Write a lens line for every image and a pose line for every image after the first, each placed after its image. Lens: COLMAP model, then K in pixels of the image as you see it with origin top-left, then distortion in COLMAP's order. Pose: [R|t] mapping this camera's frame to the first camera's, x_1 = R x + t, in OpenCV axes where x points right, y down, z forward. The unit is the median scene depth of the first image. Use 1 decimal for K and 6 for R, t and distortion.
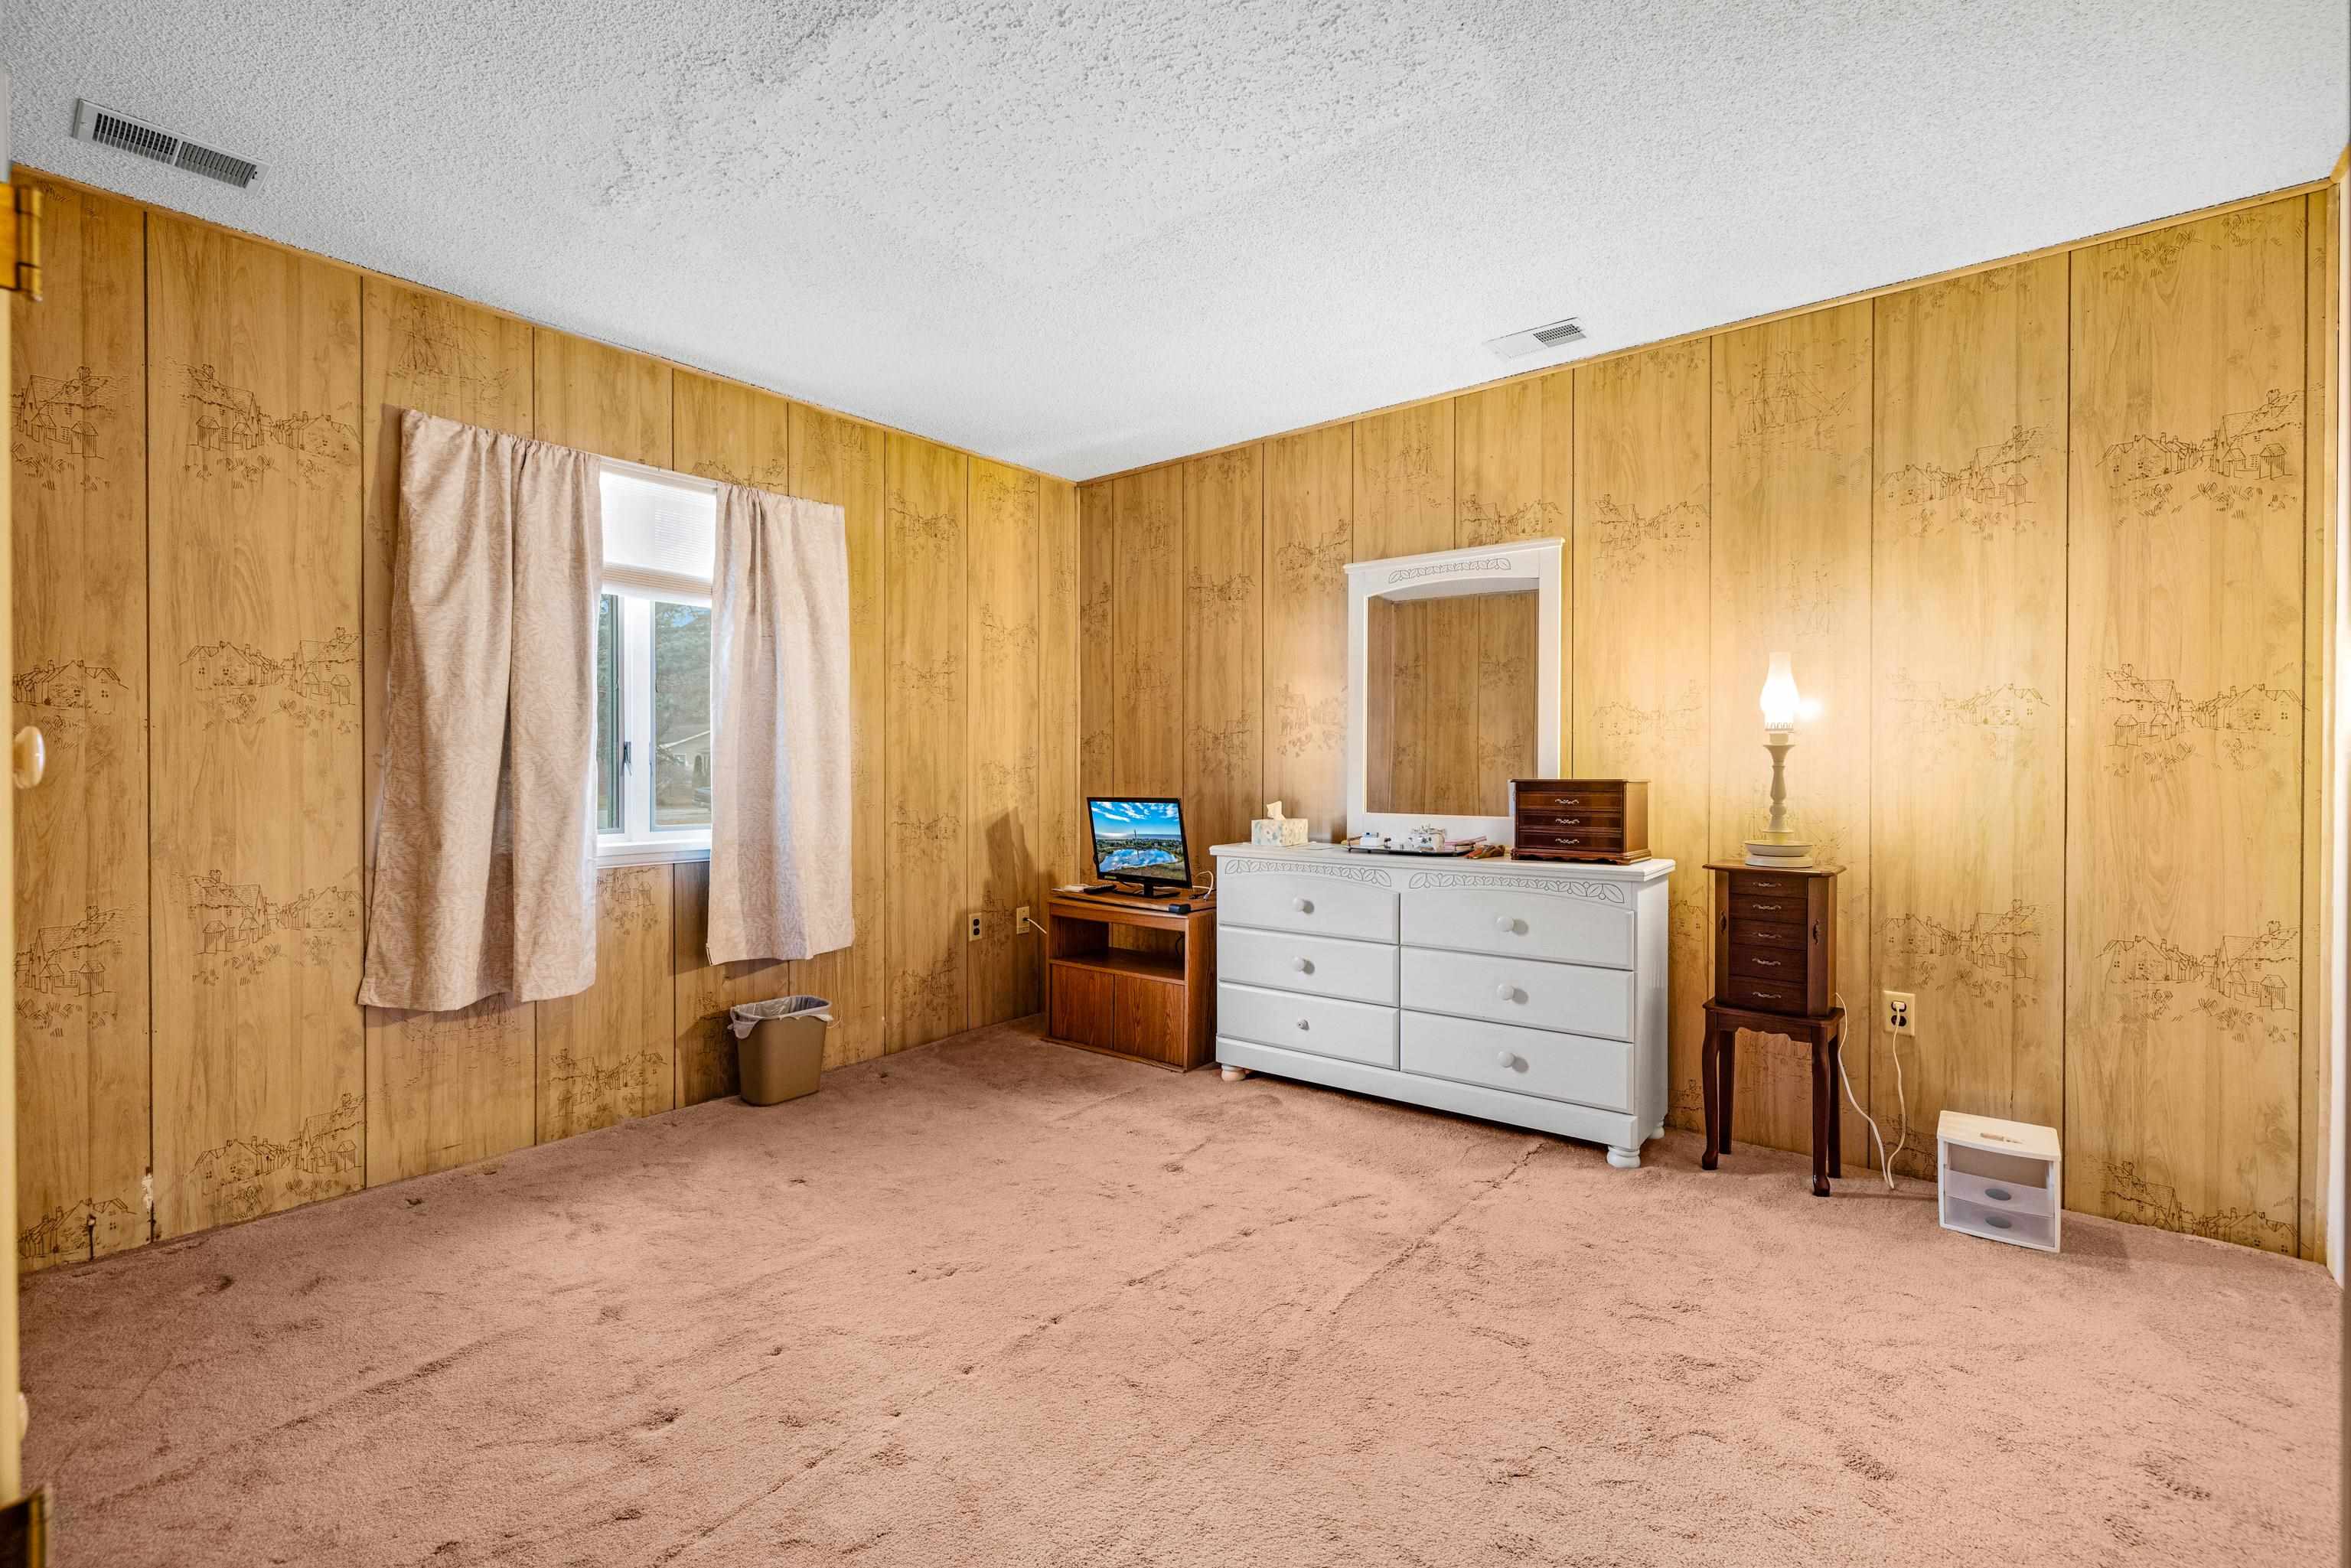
lens RADIAL K [[1013.4, 0, 1176.6], [0, 1013.4, 787.7], [0, 0, 1]] dist [-0.000784, 0.001126]
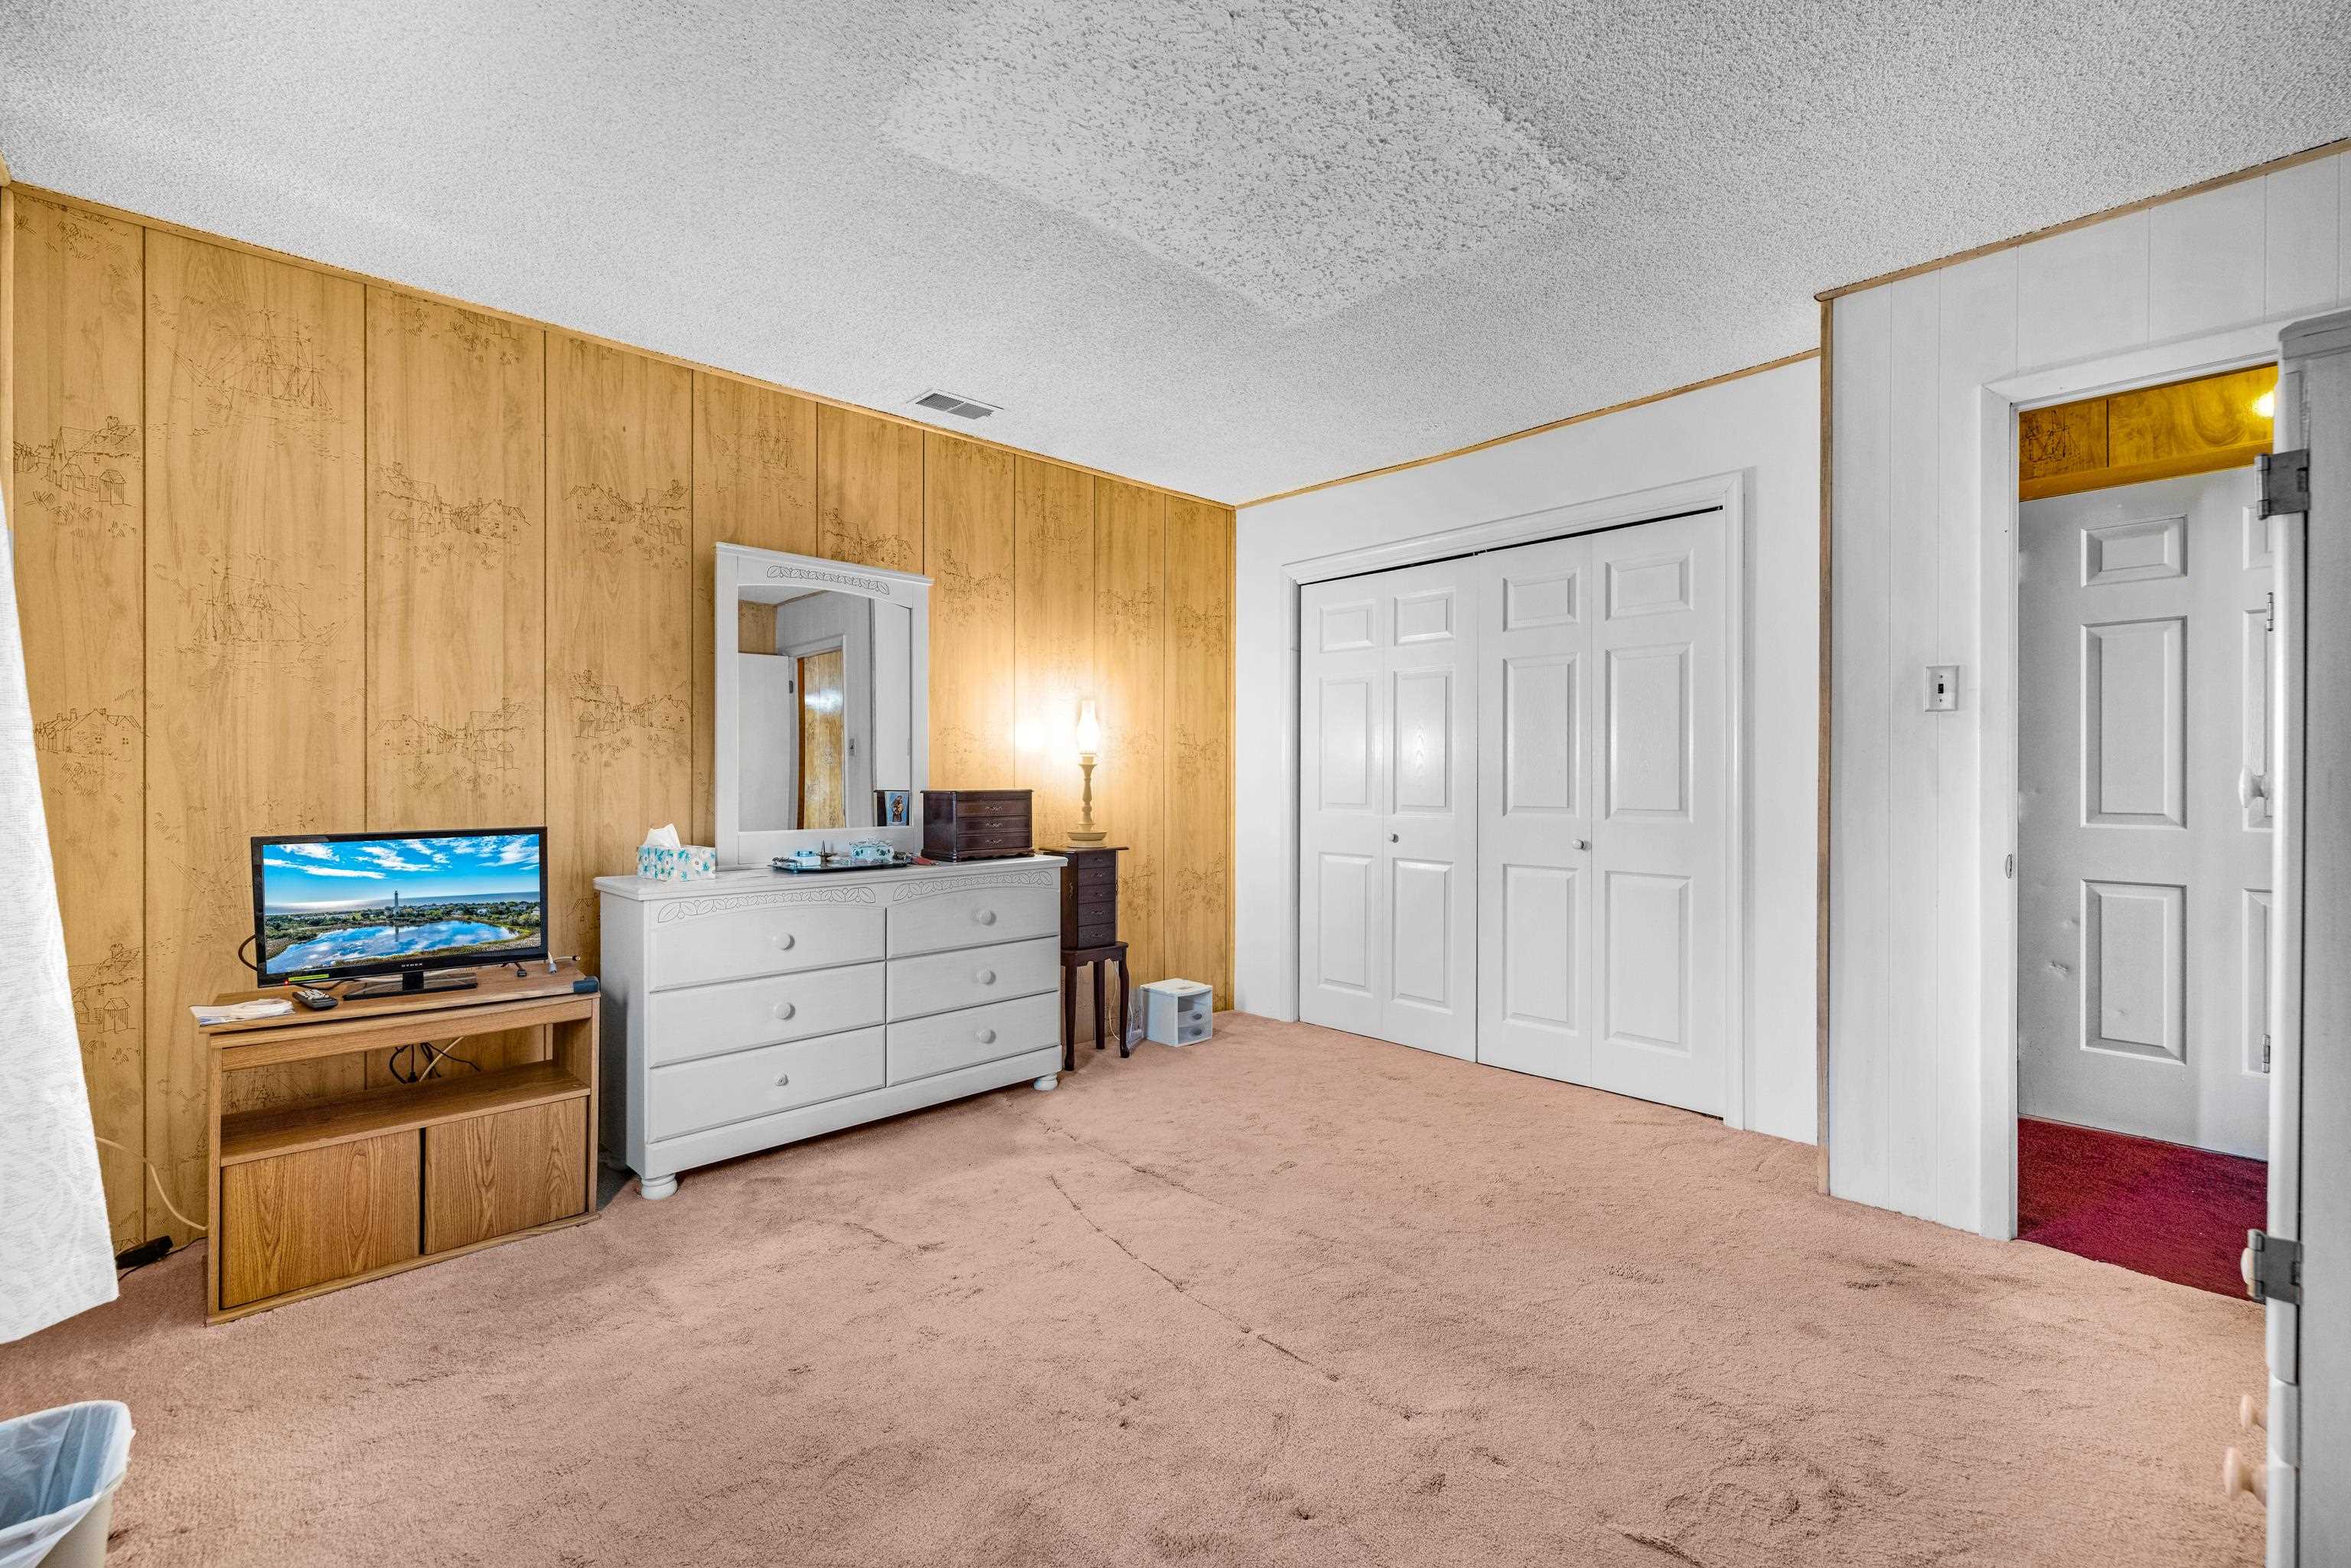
lens RADIAL K [[1013.4, 0, 1180.7], [0, 1013.4, 782.3], [0, 0, 1]] dist [-0.000784, 0.001126]
pose [[0.136941, -0.013397, 0.990489, -0.718063], [0.011878, 0.999859, 0.011882, -0.027981], [-0.990508, 0.010138, 0.137081, 0.573280]]
